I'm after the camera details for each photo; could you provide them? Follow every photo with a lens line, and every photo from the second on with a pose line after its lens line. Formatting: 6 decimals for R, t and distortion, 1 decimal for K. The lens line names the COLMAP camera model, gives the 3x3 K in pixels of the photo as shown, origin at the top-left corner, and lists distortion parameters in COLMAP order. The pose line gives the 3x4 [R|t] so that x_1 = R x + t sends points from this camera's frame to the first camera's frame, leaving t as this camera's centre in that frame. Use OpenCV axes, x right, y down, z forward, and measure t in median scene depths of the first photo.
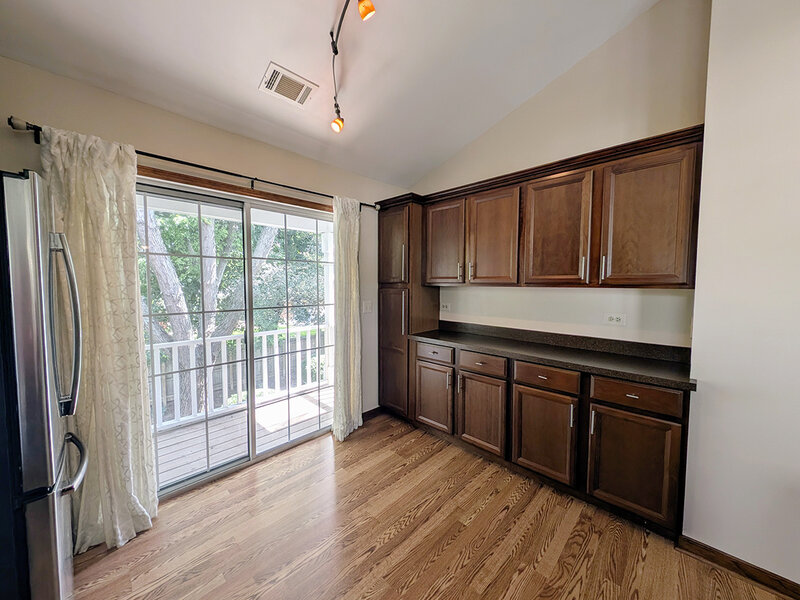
lens RADIAL K [[304.0, 0, 396.0], [0, 304.0, 304.1], [0, 0, 1]] dist [0.001387, 0.000084]
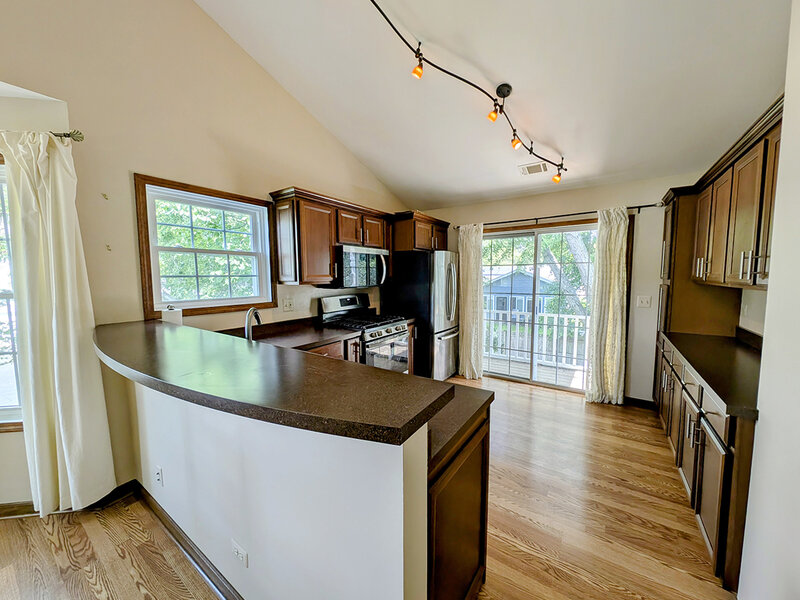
lens RADIAL K [[304.0, 0, 403.4], [0, 304.0, 299.6], [0, 0, 1]] dist [0.001387, 0.000084]
pose [[0.174672, 0.075762, -0.981708, 1.026278], [-0.081381, 0.994735, 0.062288, 0.006170], [0.981258, 0.069012, 0.179918, -0.031079]]
